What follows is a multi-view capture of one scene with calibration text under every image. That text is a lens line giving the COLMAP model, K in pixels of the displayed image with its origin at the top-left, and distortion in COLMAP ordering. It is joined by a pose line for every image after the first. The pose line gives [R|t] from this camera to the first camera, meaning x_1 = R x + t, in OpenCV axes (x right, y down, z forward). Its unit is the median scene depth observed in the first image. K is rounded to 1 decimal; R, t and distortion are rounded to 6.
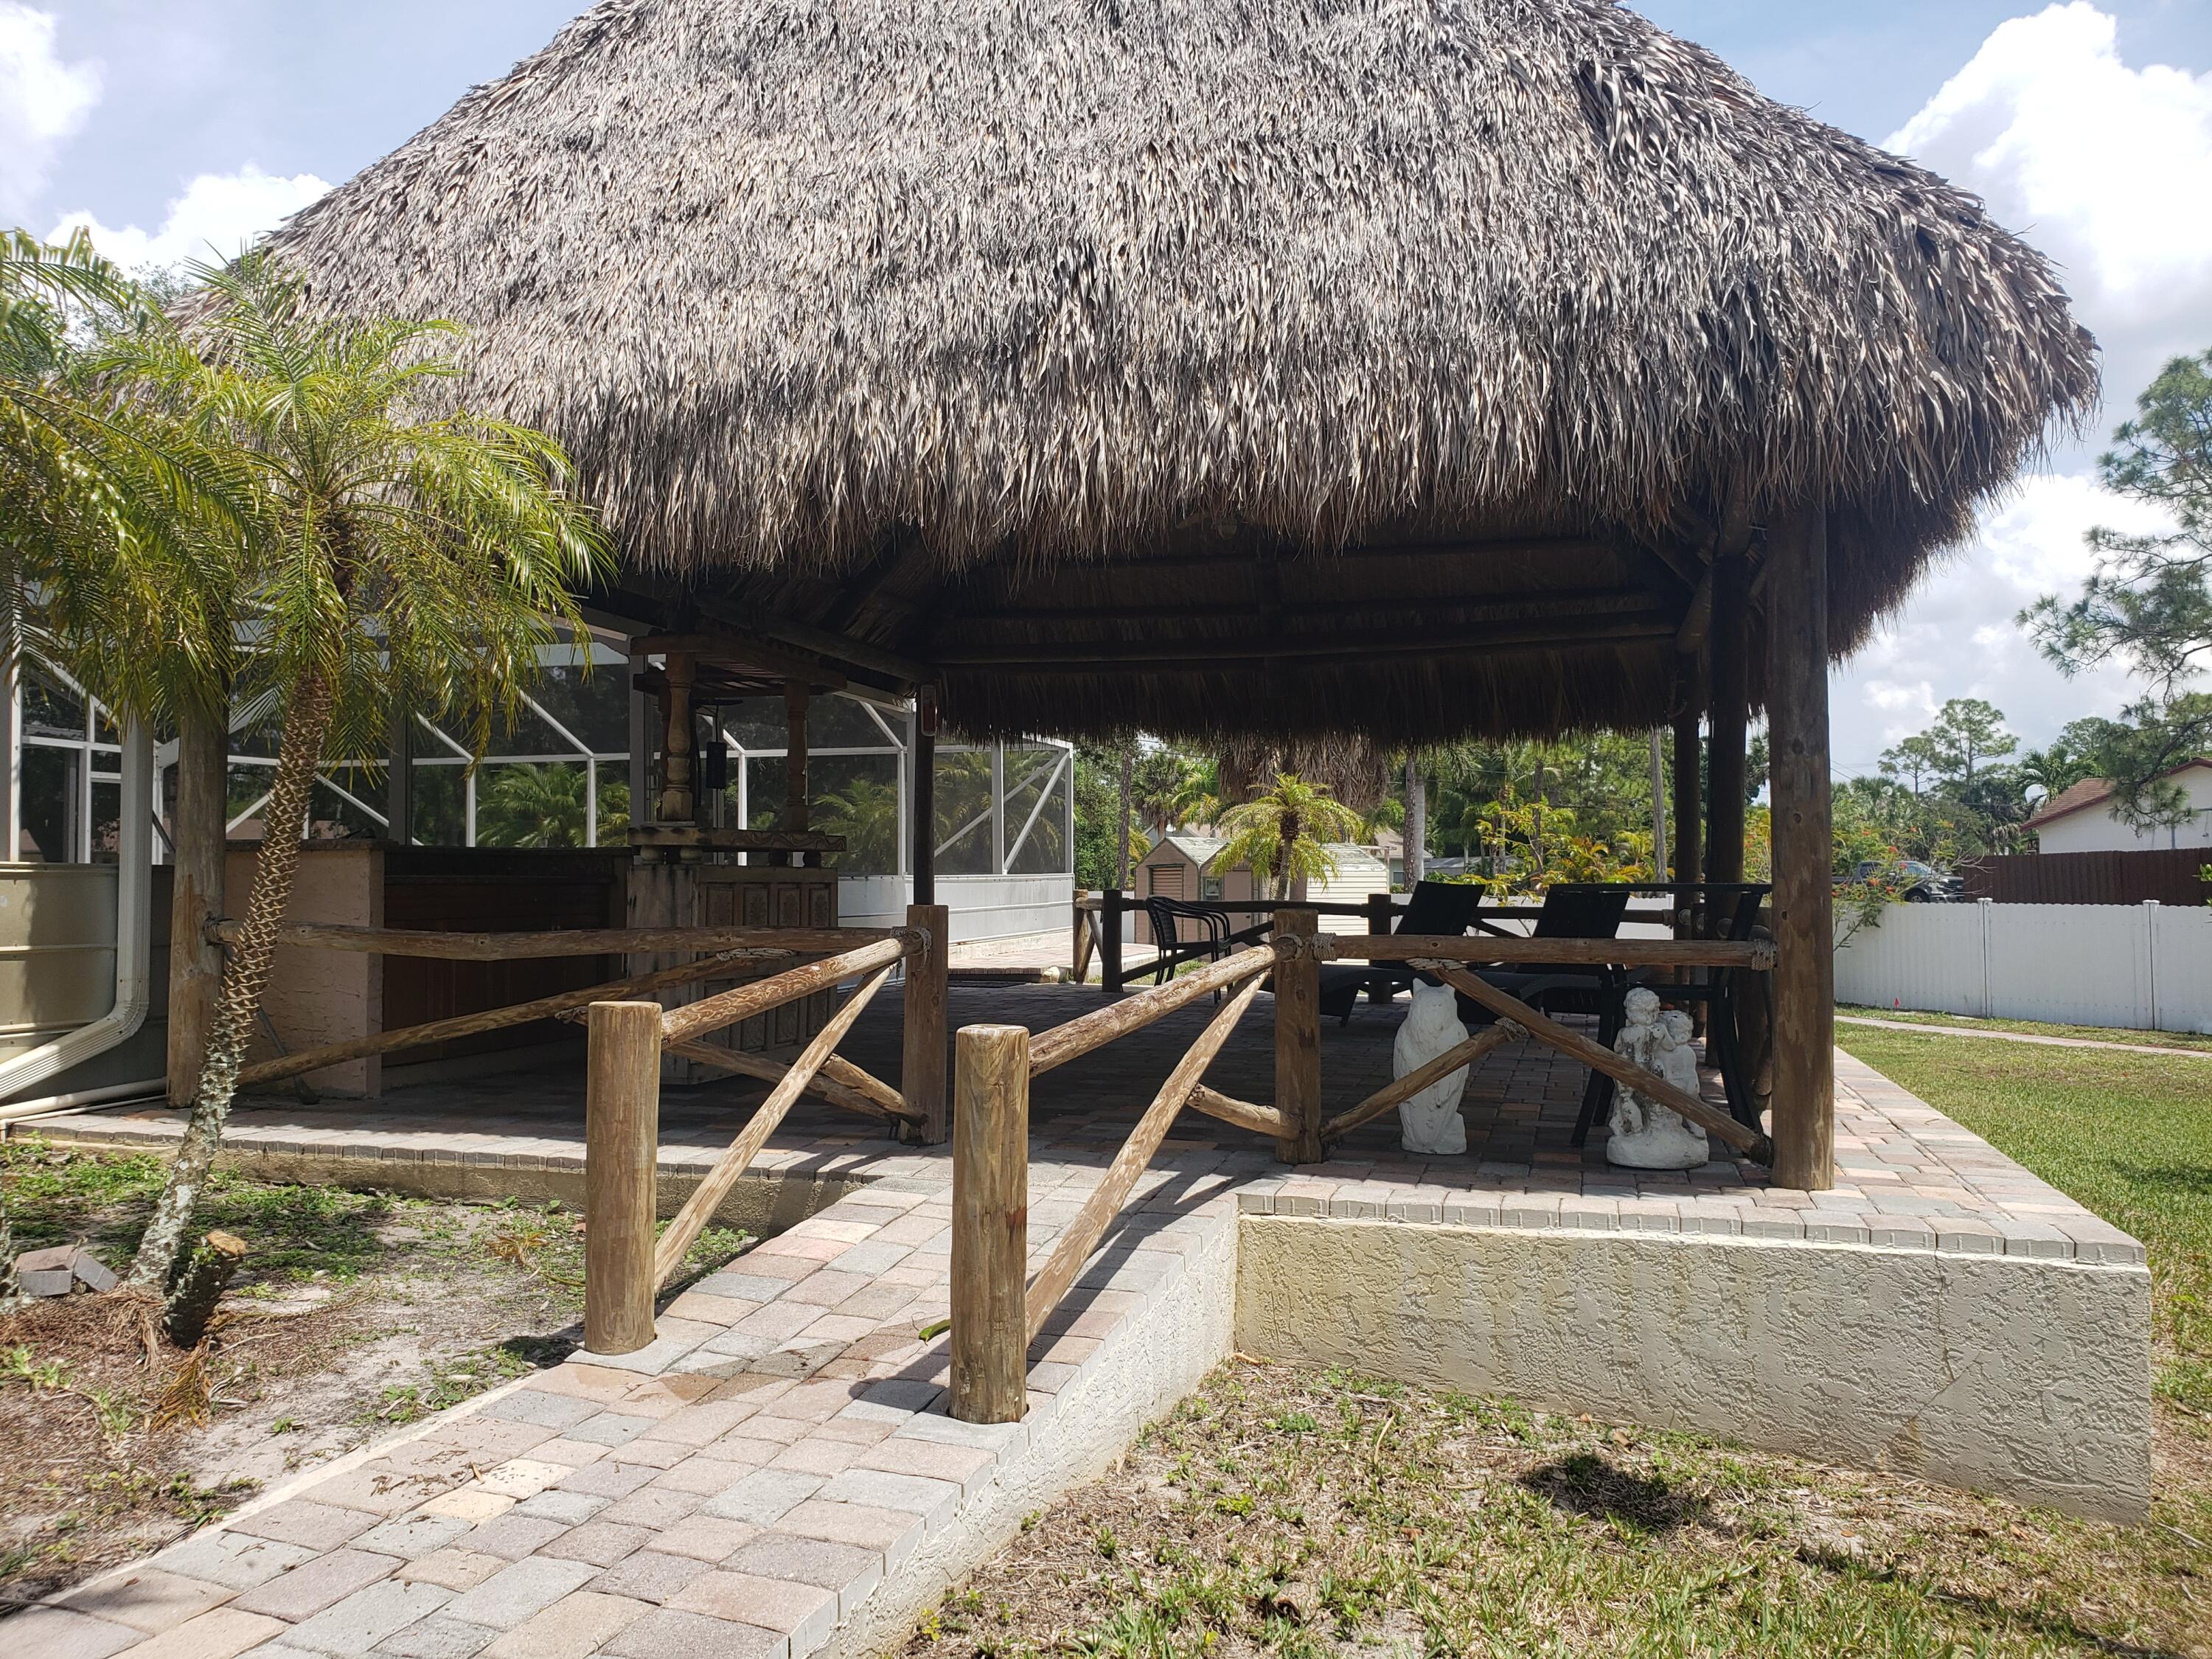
lens RADIAL K [[1687.2, 0, 1055.0], [0, 1687.2, 825.9], [0, 0, 1]] dist [-0.005721, 0.051587]
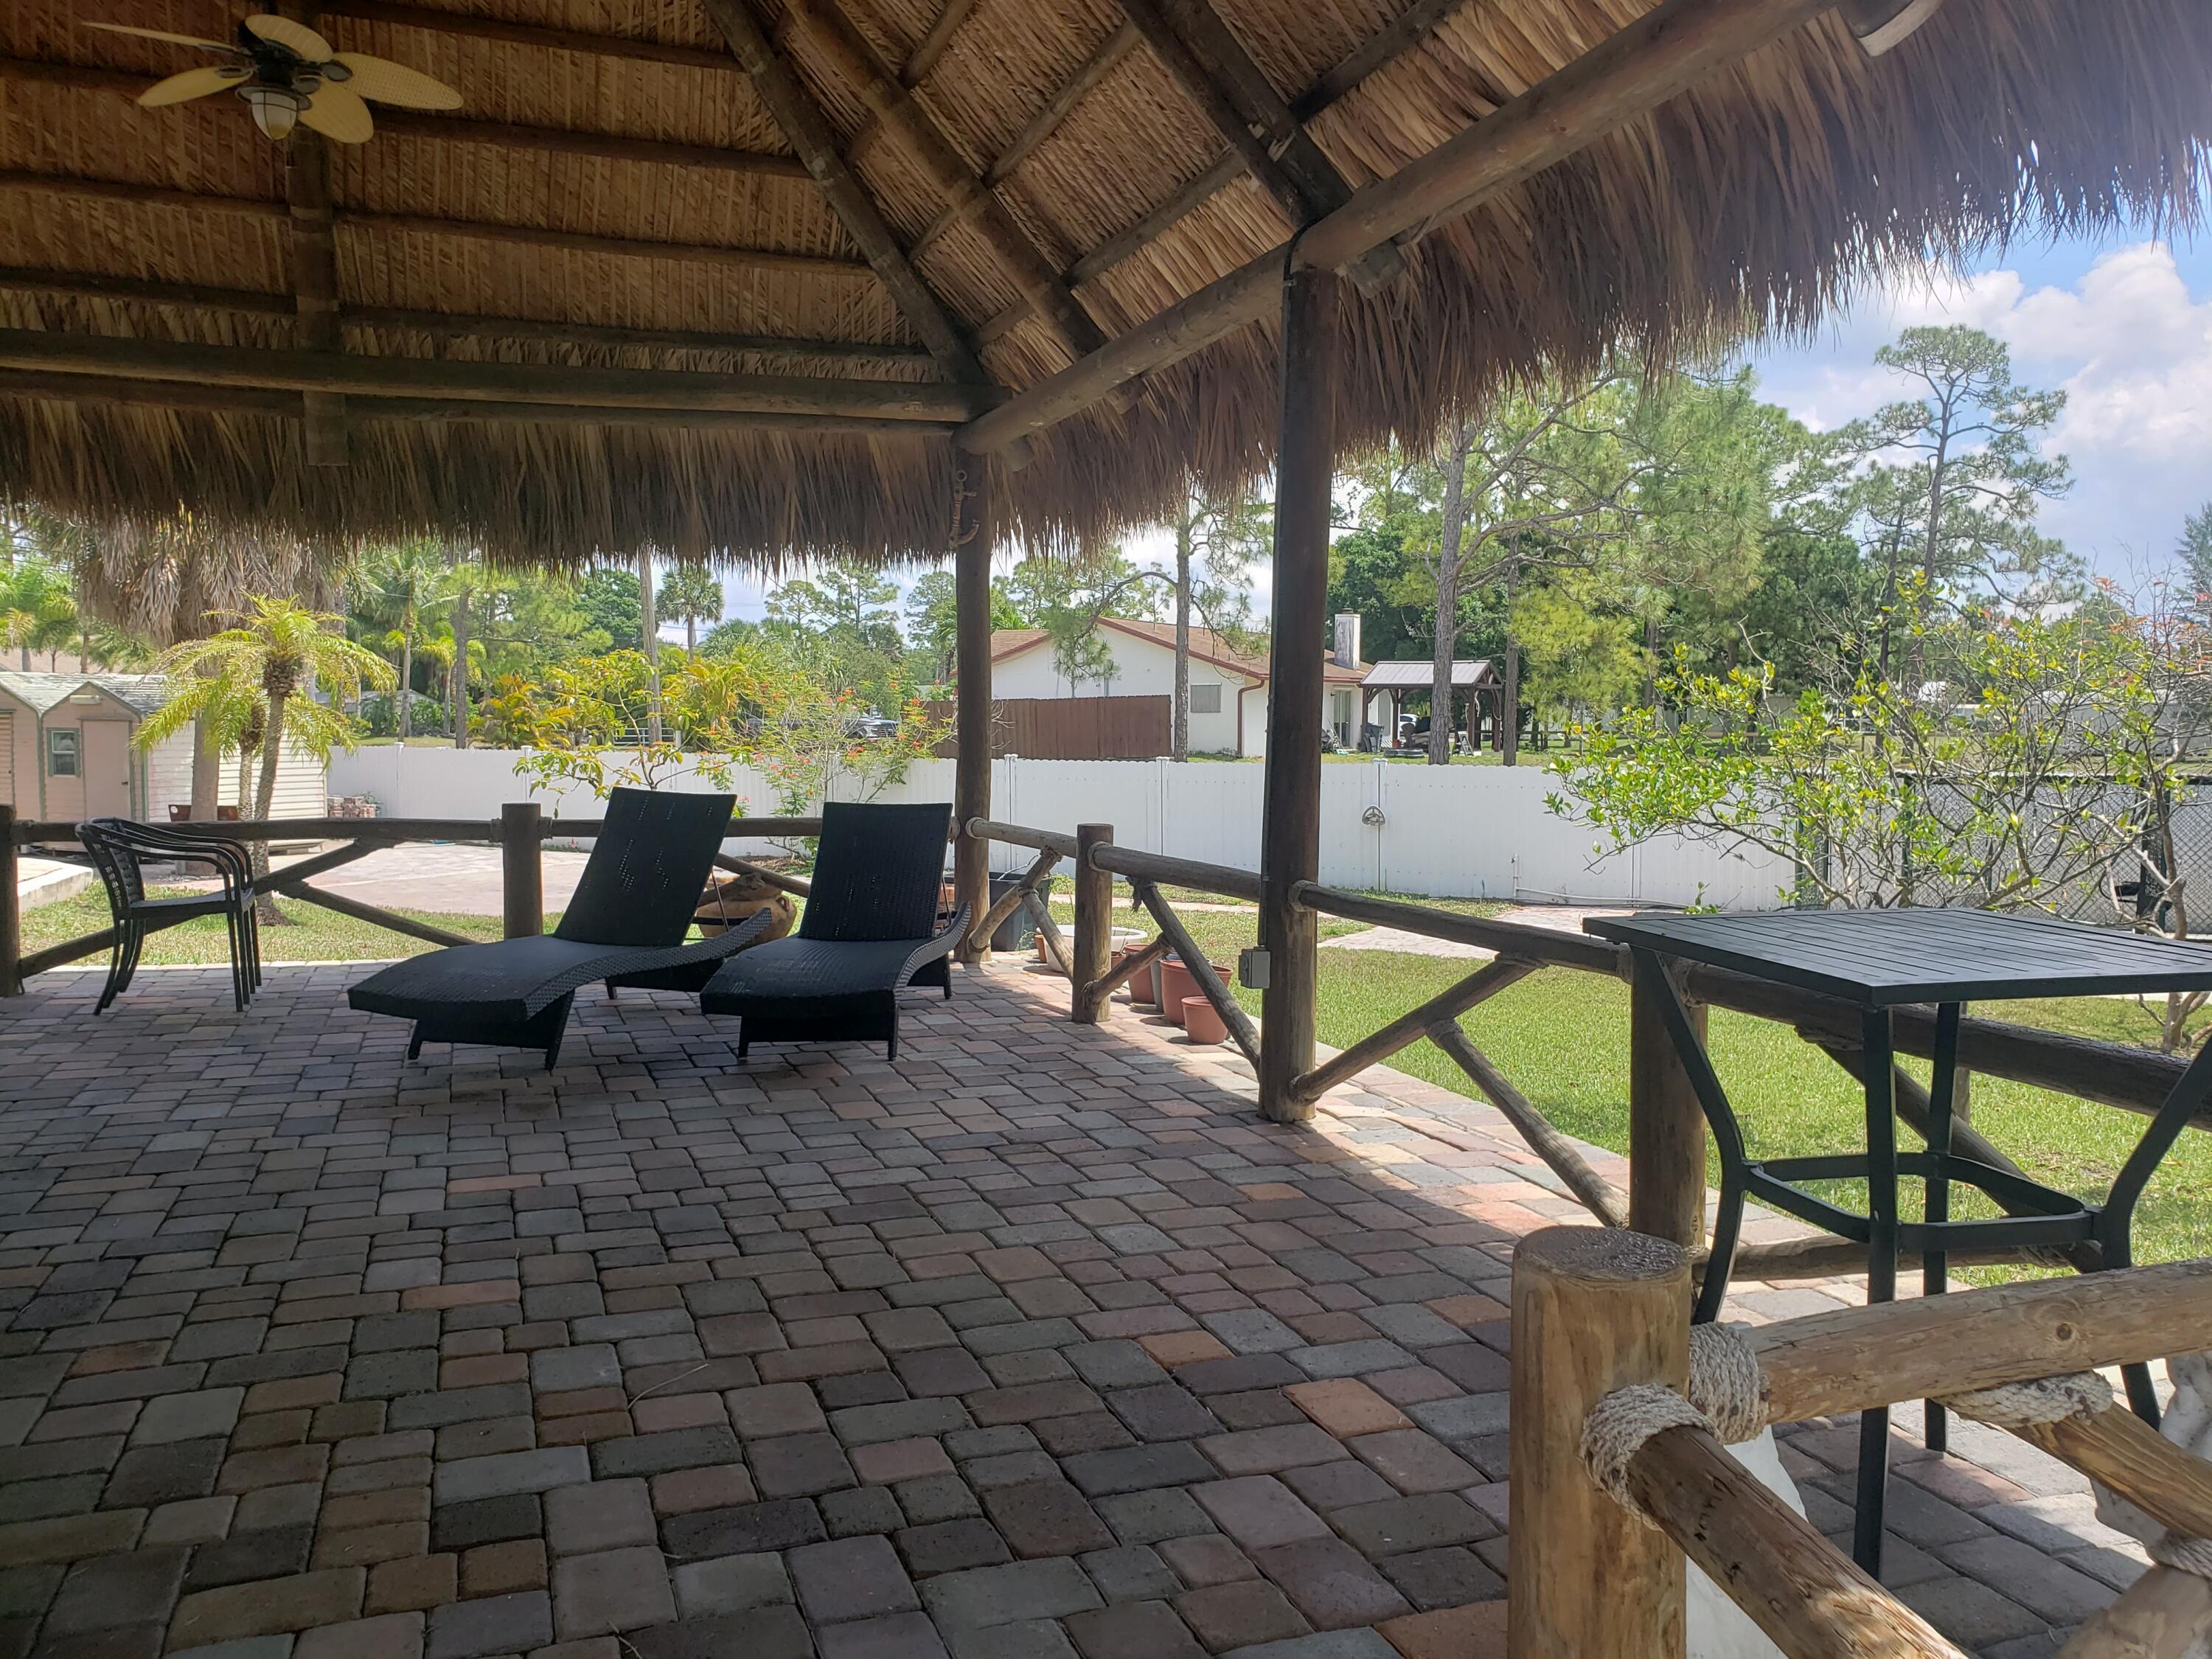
lens RADIAL K [[1729.1, 0, 1099.8], [0, 1729.1, 812.3], [0, 0, 1]] dist [-0.015702, 0.041896]
pose [[0.790838, -0.032281, 0.611174, -0.017642], [-0.022555, 0.996392, 0.081813, -0.009540], [-0.611610, -0.078486, 0.787257, 0.275018]]
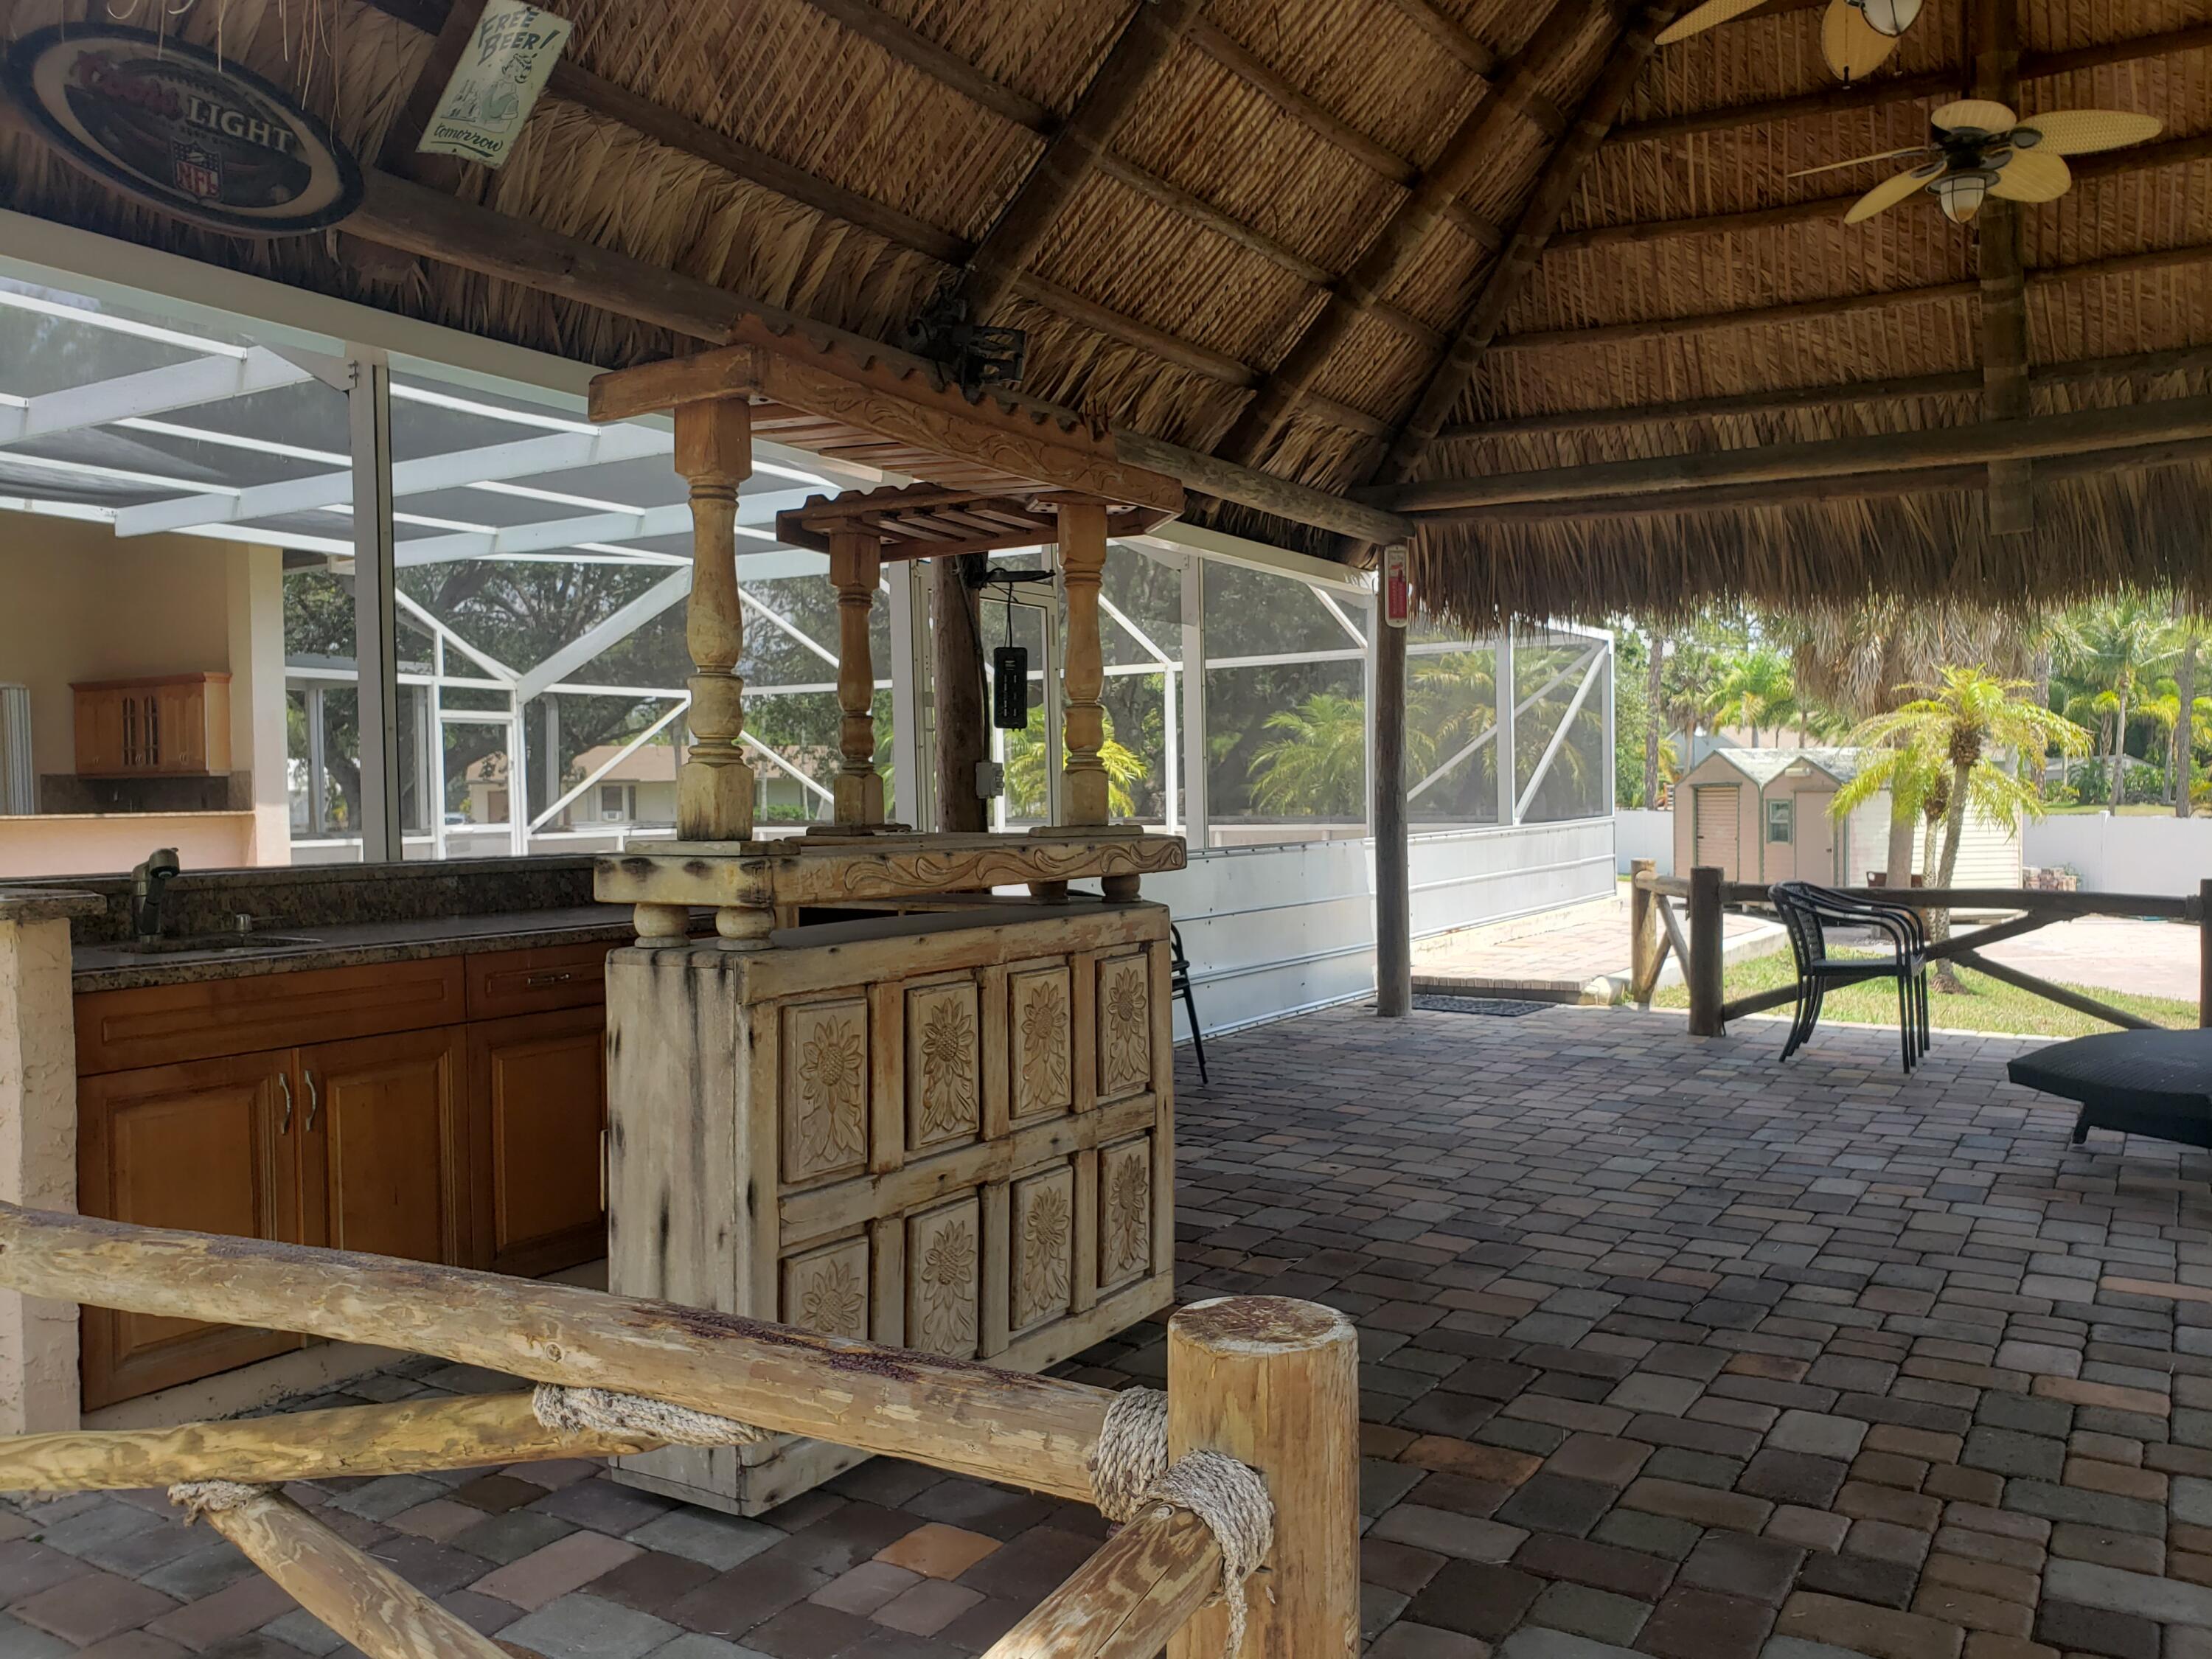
lens RADIAL K [[1729.1, 0, 1099.8], [0, 1729.1, 812.3], [0, 0, 1]] dist [-0.015702, 0.041896]
pose [[0.966282, -0.011583, -0.257224, -0.013042], [0.023063, 0.998866, 0.041657, -0.009985], [0.256449, -0.046185, 0.965454, 0.266586]]
